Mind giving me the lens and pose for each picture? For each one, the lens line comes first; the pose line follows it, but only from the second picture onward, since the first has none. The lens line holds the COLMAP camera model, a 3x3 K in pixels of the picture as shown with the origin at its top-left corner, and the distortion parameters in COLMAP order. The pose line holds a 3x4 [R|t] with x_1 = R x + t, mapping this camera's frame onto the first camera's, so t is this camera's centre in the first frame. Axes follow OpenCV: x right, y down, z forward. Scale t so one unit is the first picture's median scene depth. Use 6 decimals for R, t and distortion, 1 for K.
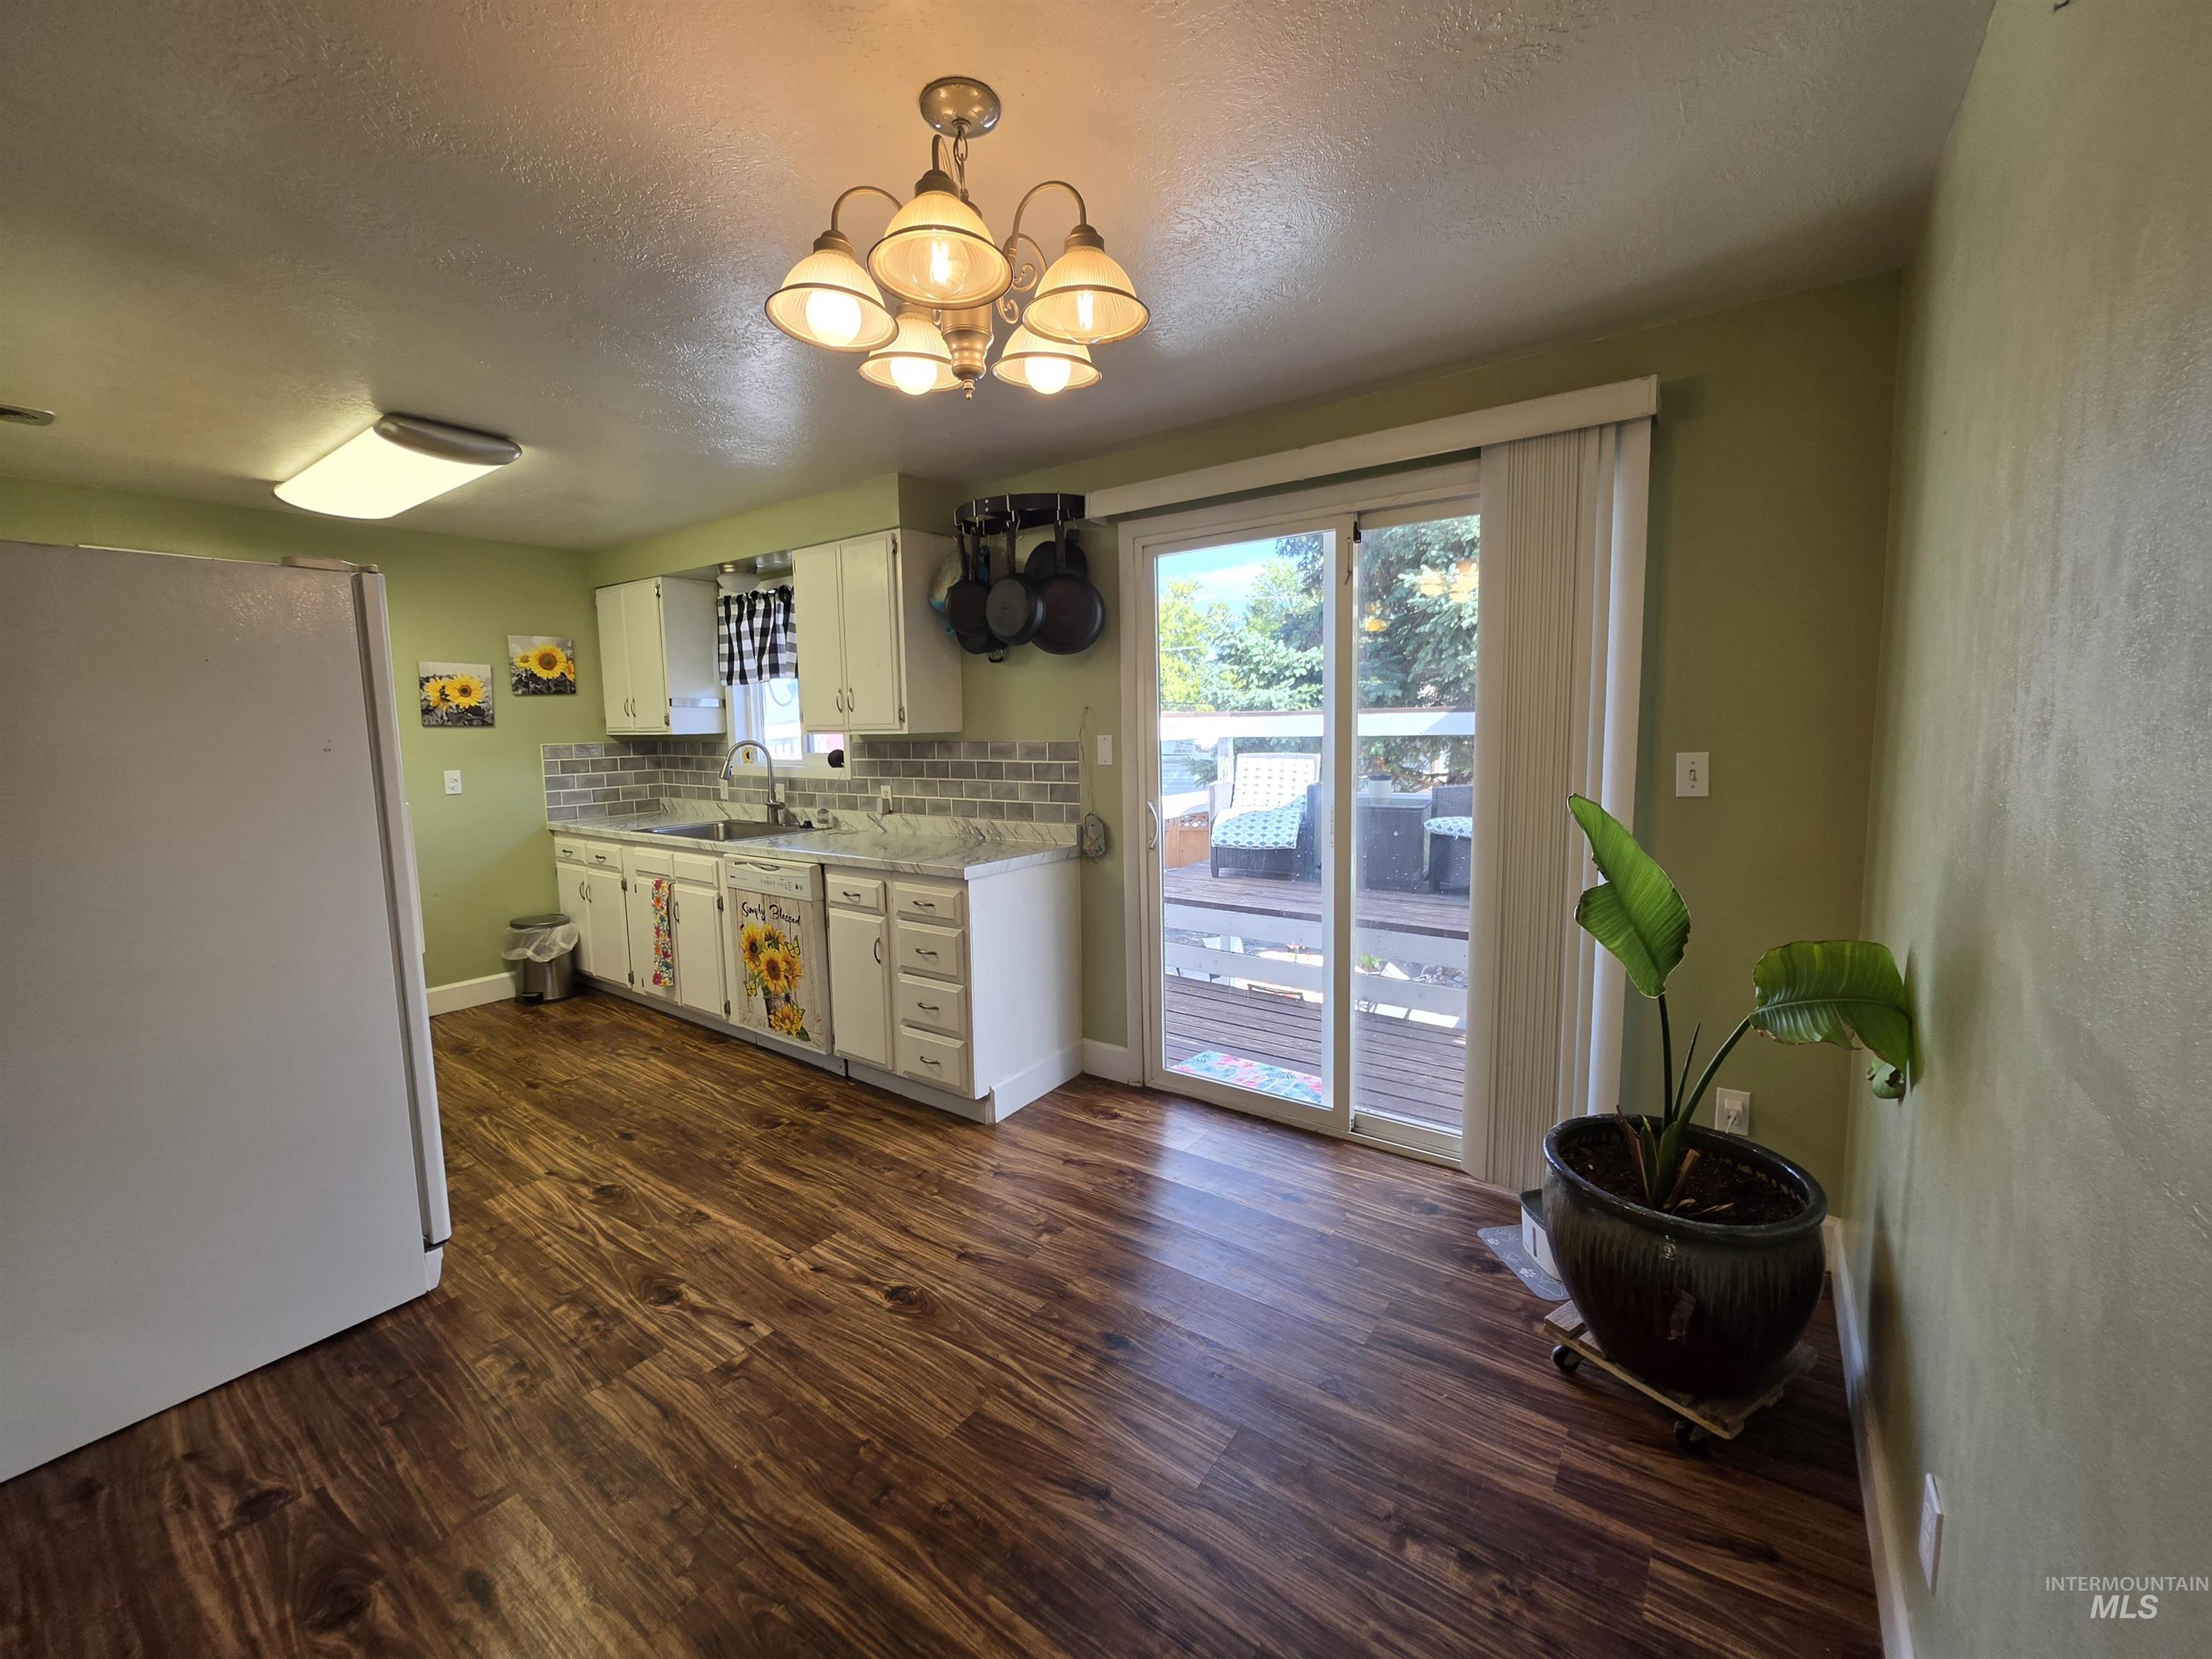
lens RADIAL K [[887.9, 0, 1100.9], [0, 887.9, 815.1], [0, 0, 1]] dist [-0.005887, 0.001432]
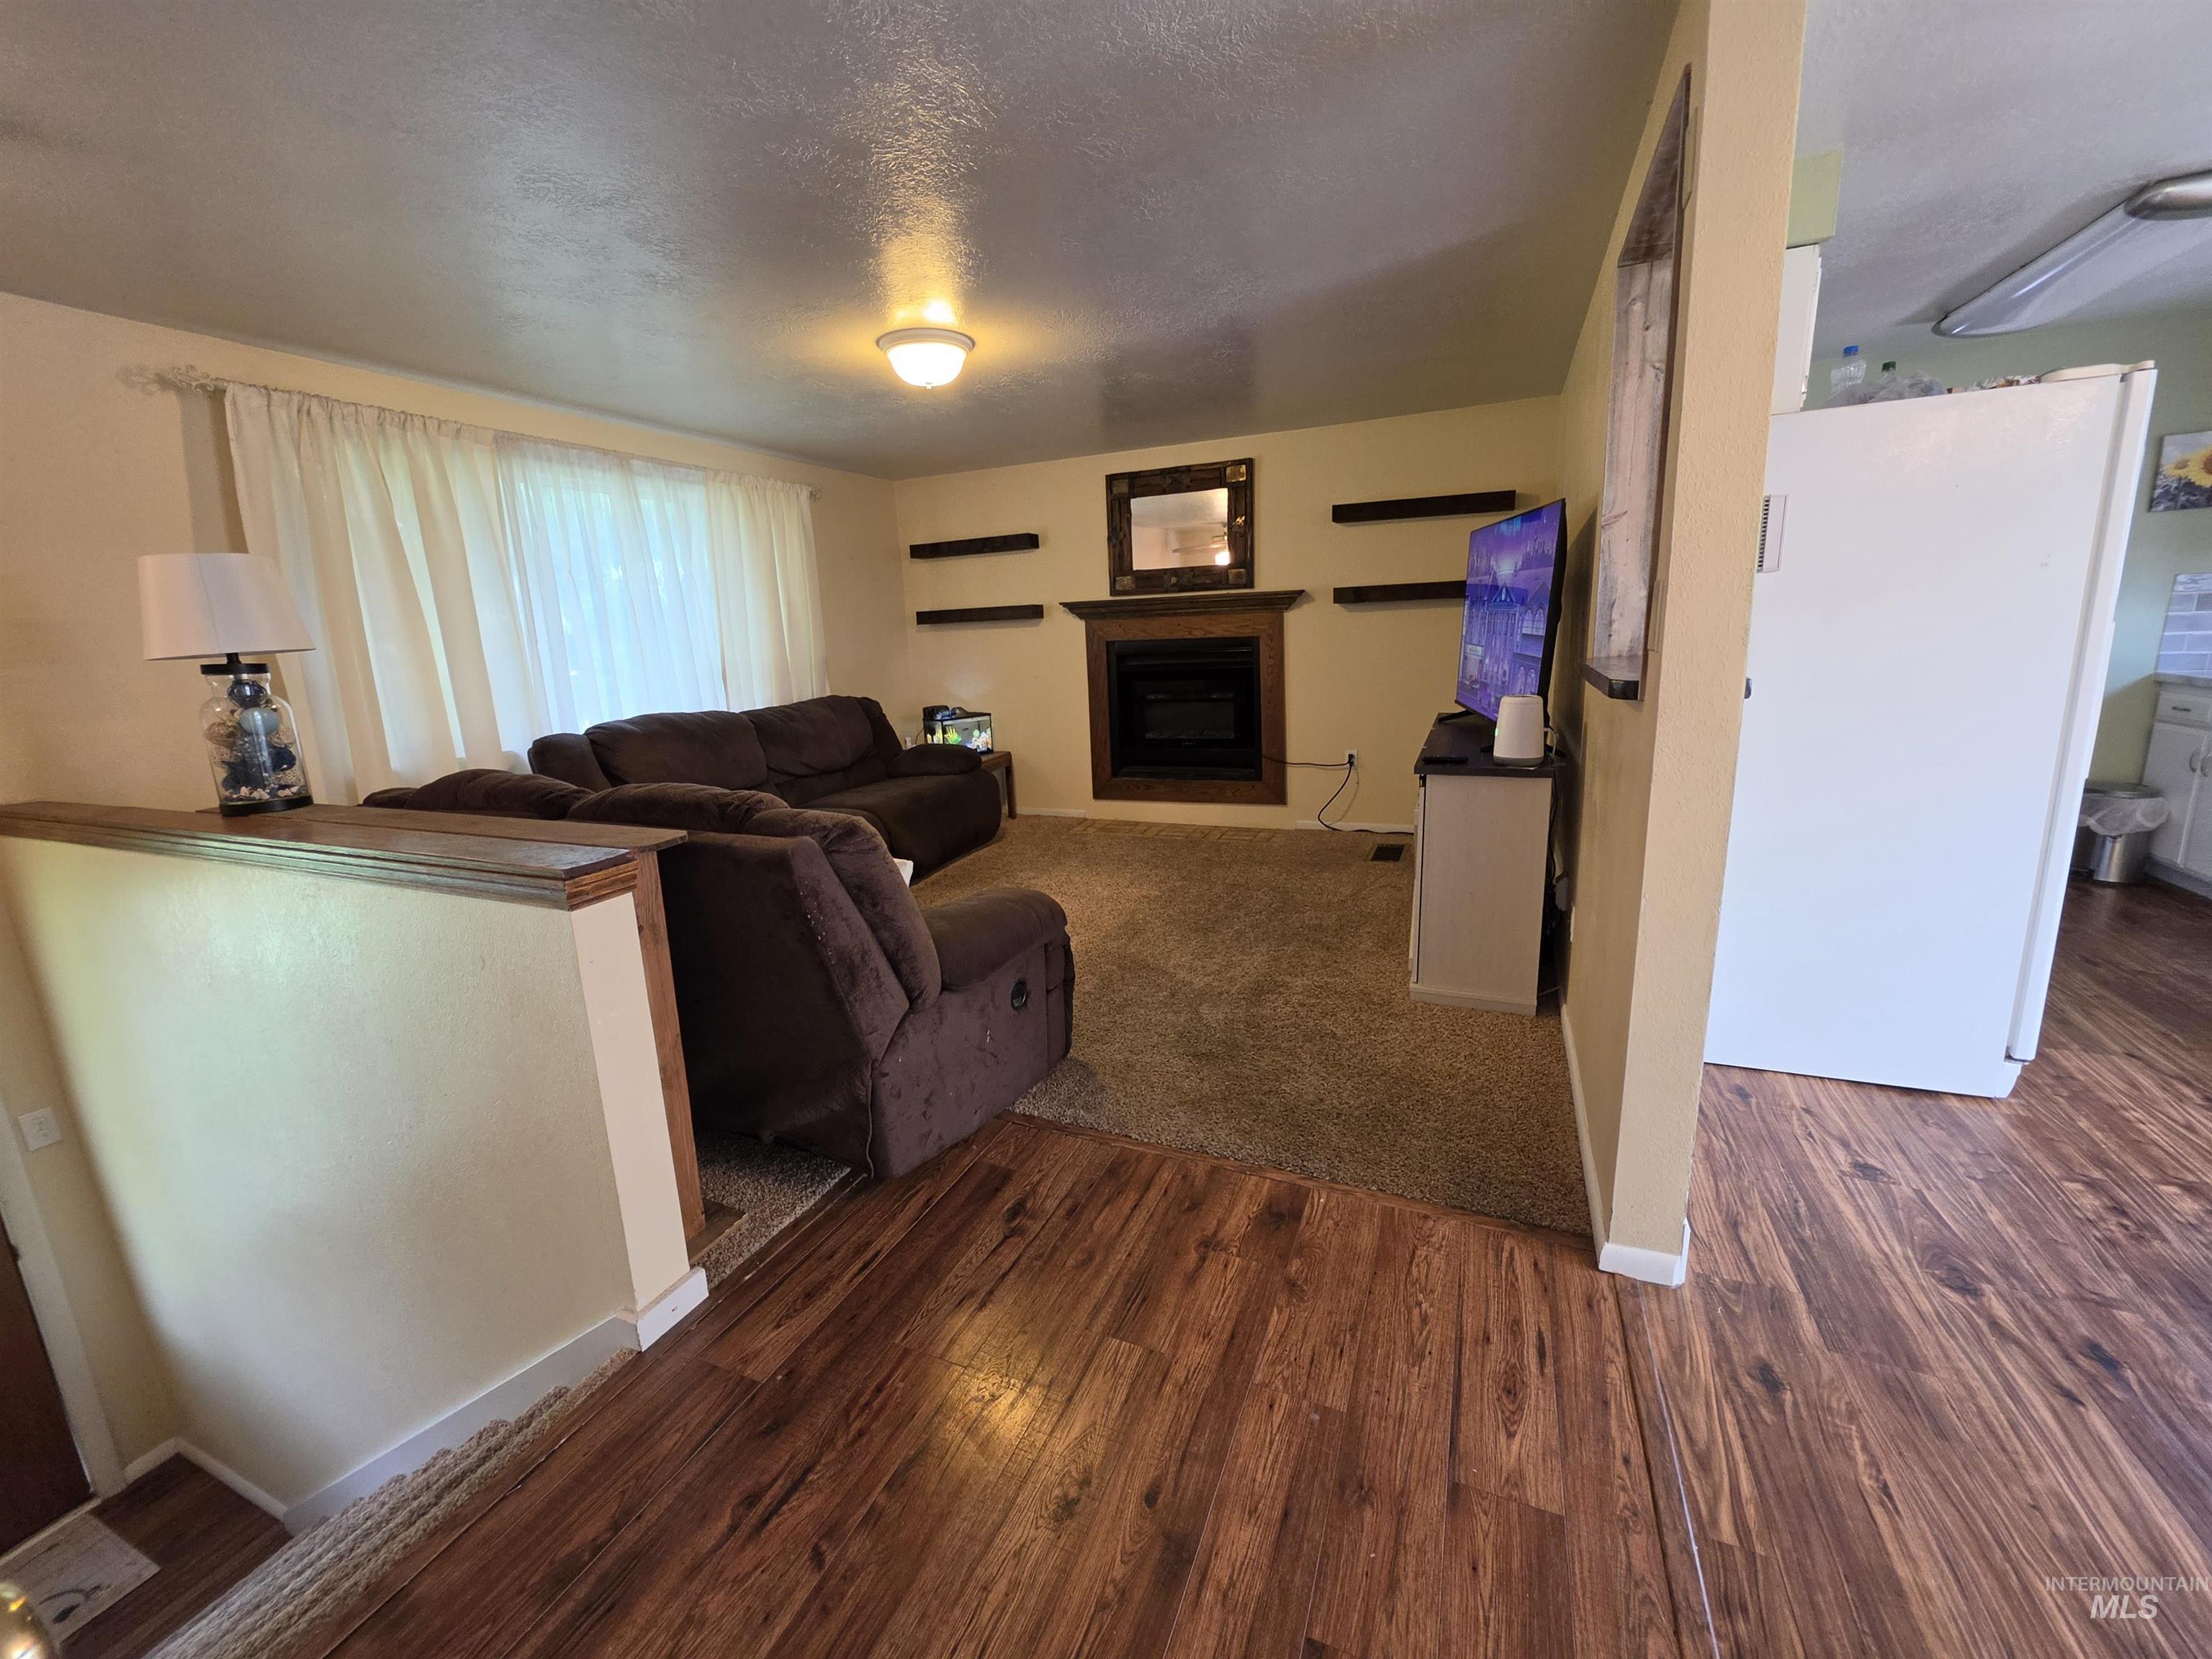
lens RADIAL K [[887.9, 0, 1093.0], [0, 887.9, 814.3], [0, 0, 1]] dist [-0.005887, 0.001432]
pose [[0.211654, 0.210842, -0.954331, -0.037133], [-0.058106, 0.977441, 0.203061, 0.038893], [0.975616, 0.012474, 0.219130, -0.180827]]
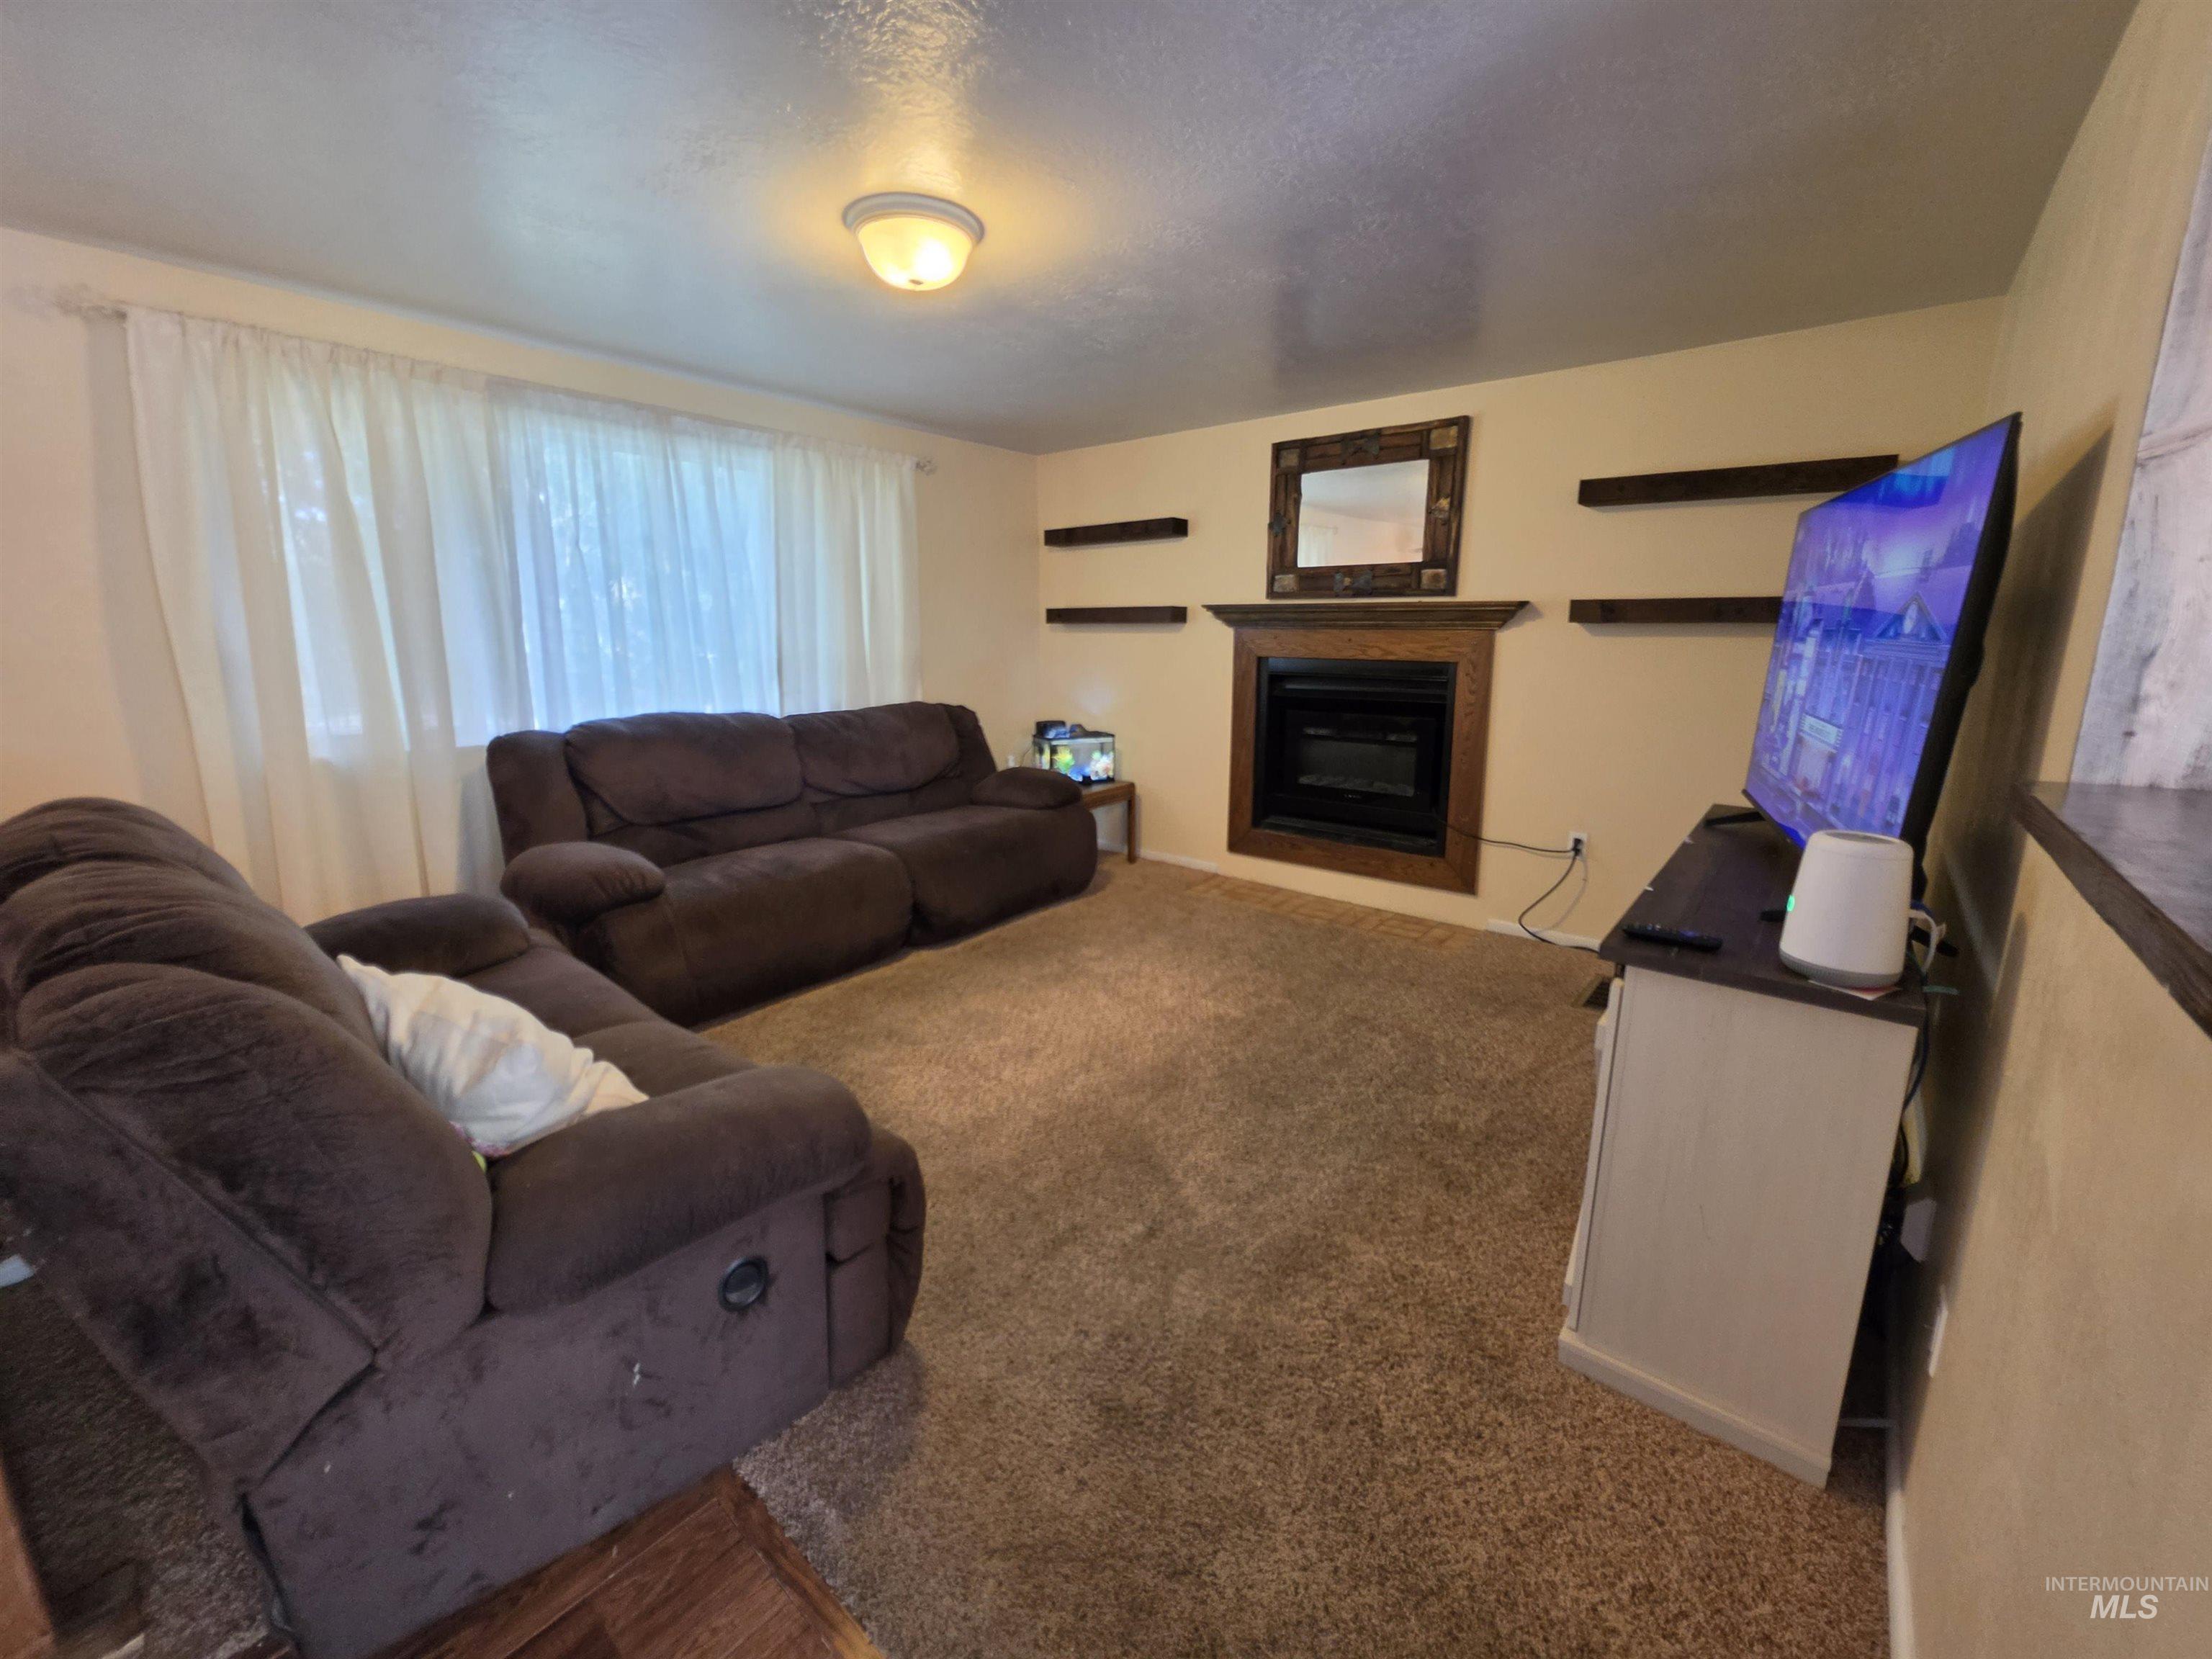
lens RADIAL K [[887.9, 0, 1104.0], [0, 887.9, 807.3], [0, 0, 1]] dist [-0.005887, 0.001432]
pose [[-0.069568, 0.210089, -0.975204, -0.355491], [-0.105803, 0.970505, 0.216625, 0.014922], [0.991951, 0.118250, -0.045288, 0.067054]]
